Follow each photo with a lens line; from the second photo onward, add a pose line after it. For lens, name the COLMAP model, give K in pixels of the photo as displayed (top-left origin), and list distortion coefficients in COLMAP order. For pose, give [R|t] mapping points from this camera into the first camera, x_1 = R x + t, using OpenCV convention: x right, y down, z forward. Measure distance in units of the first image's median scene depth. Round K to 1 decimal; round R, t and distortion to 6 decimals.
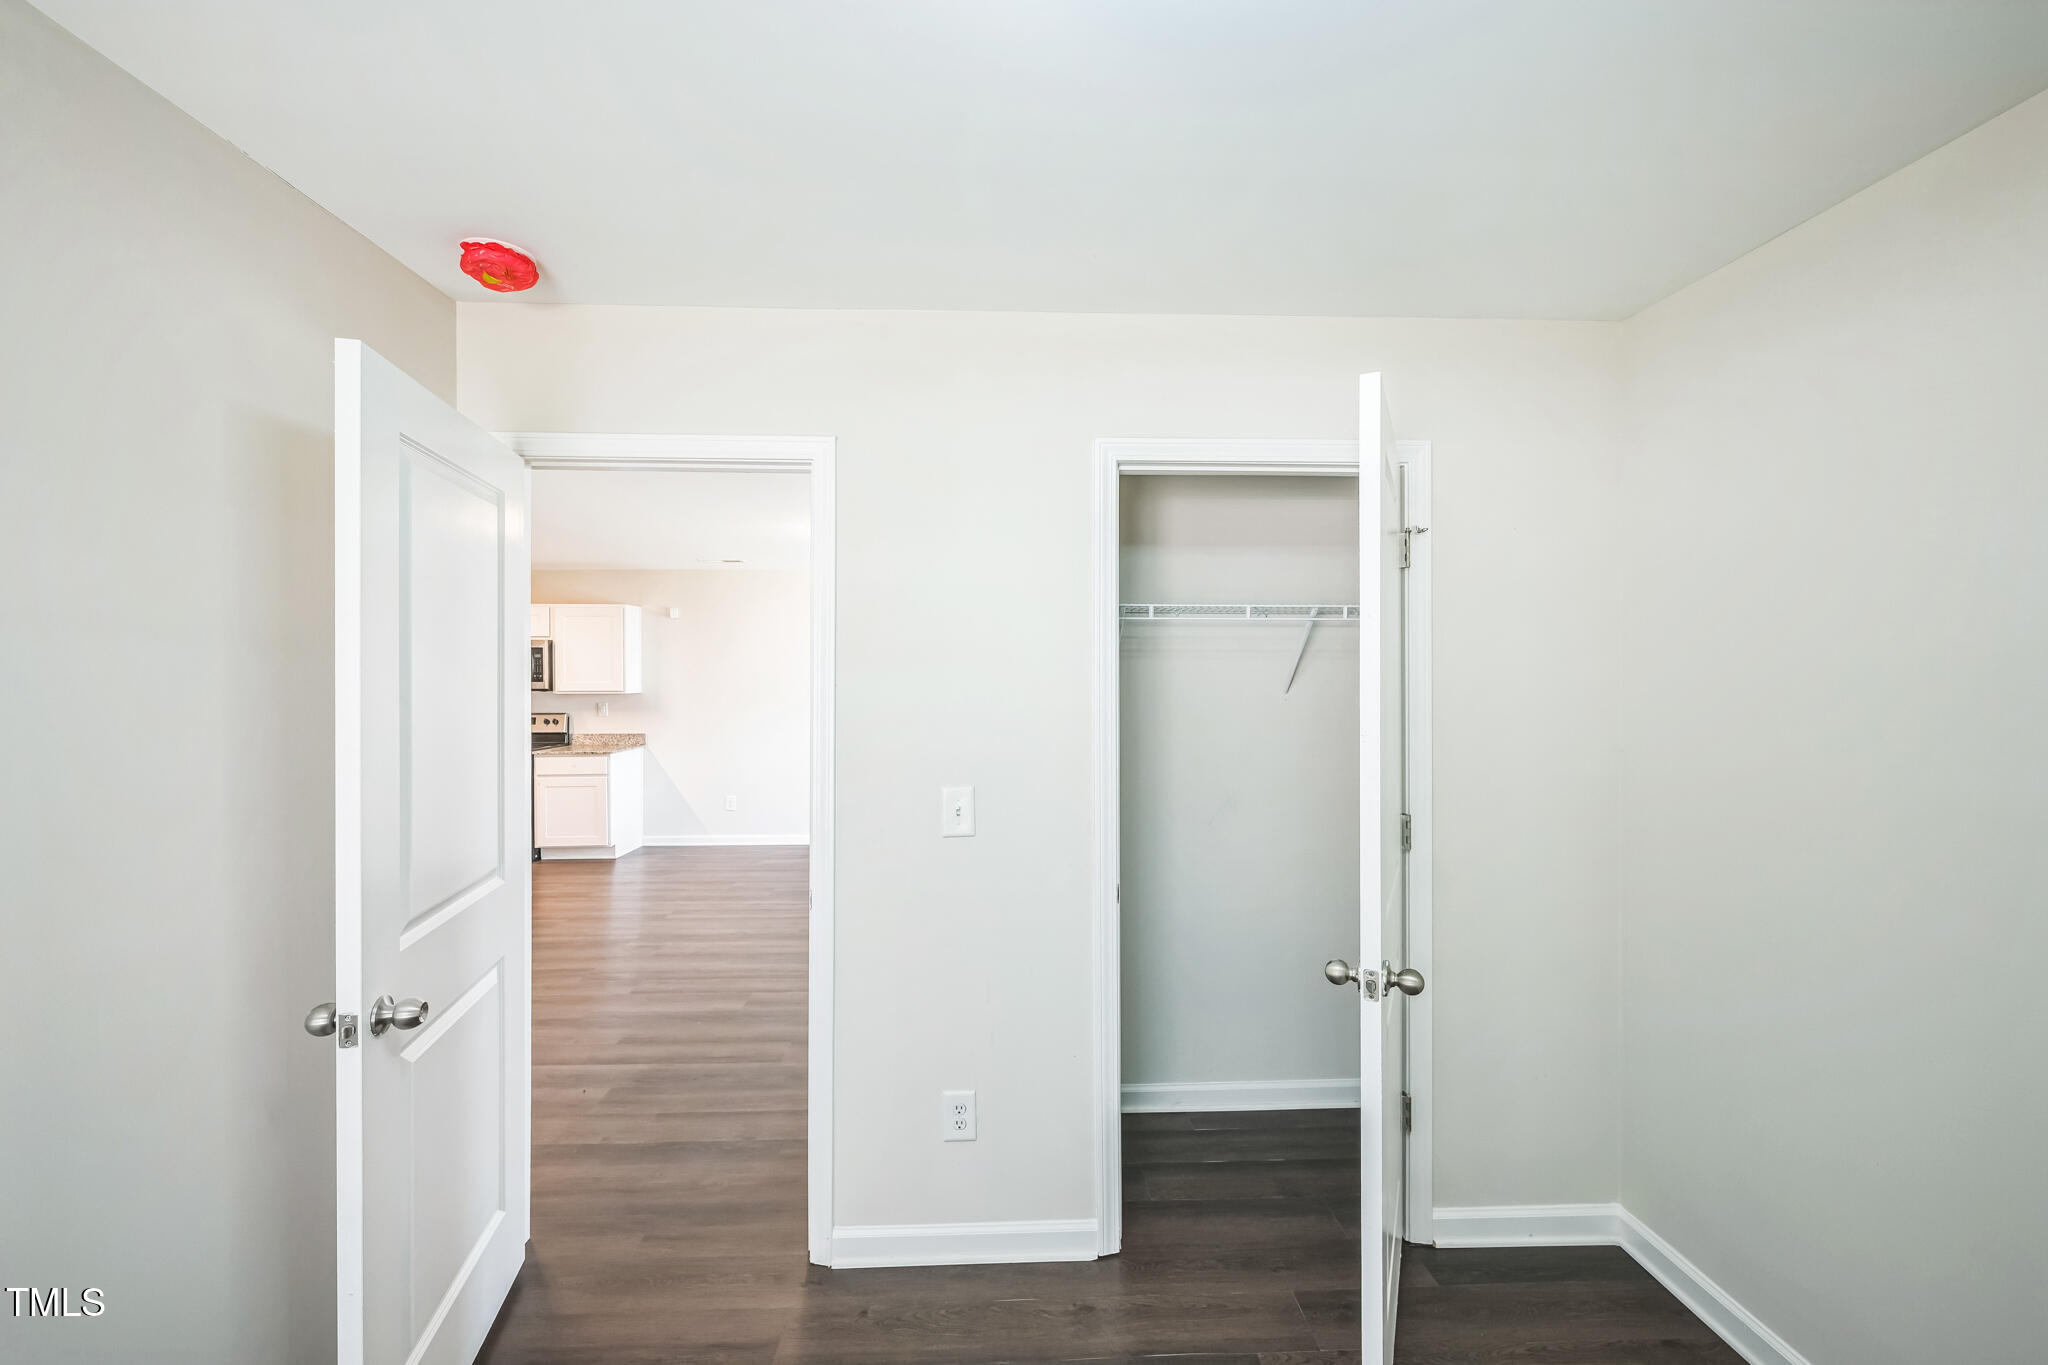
lens RADIAL K [[818.5, 0, 1025.5], [0, 818.5, 679.7], [0, 0, 1]] dist [-0.000934, 0.000260]
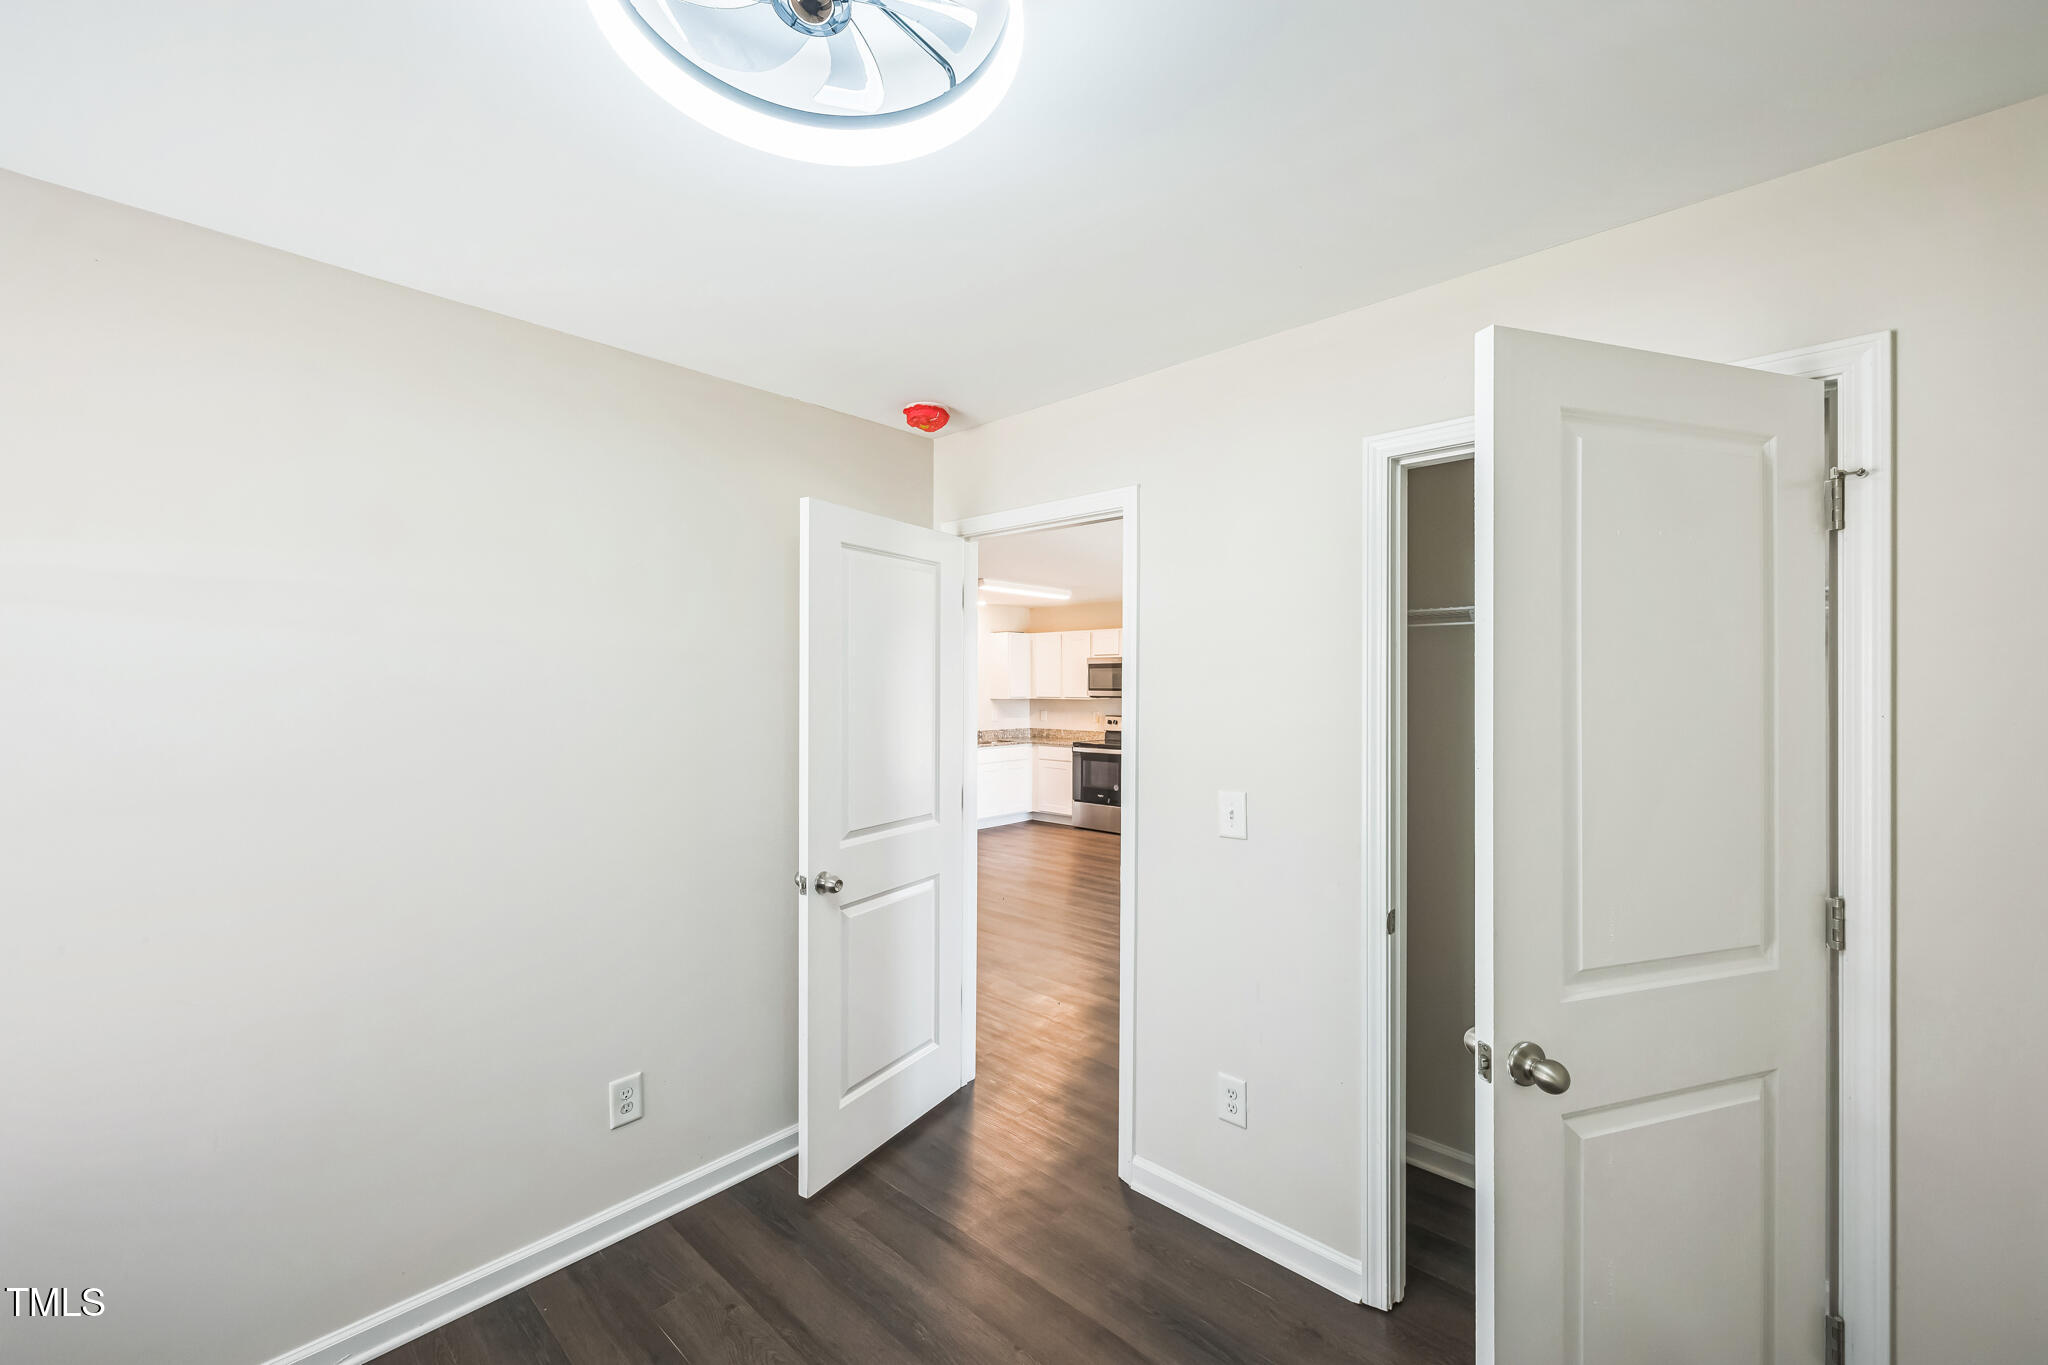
lens RADIAL K [[818.5, 0, 1019.3], [0, 818.5, 684.3], [0, 0, 1]] dist [-0.000934, 0.000260]
pose [[0.702974, 0.001640, -0.711214, 0.485276], [-0.006280, 0.999973, -0.003902, -0.003259], [0.711188, 0.007210, 0.702965, 0.049164]]
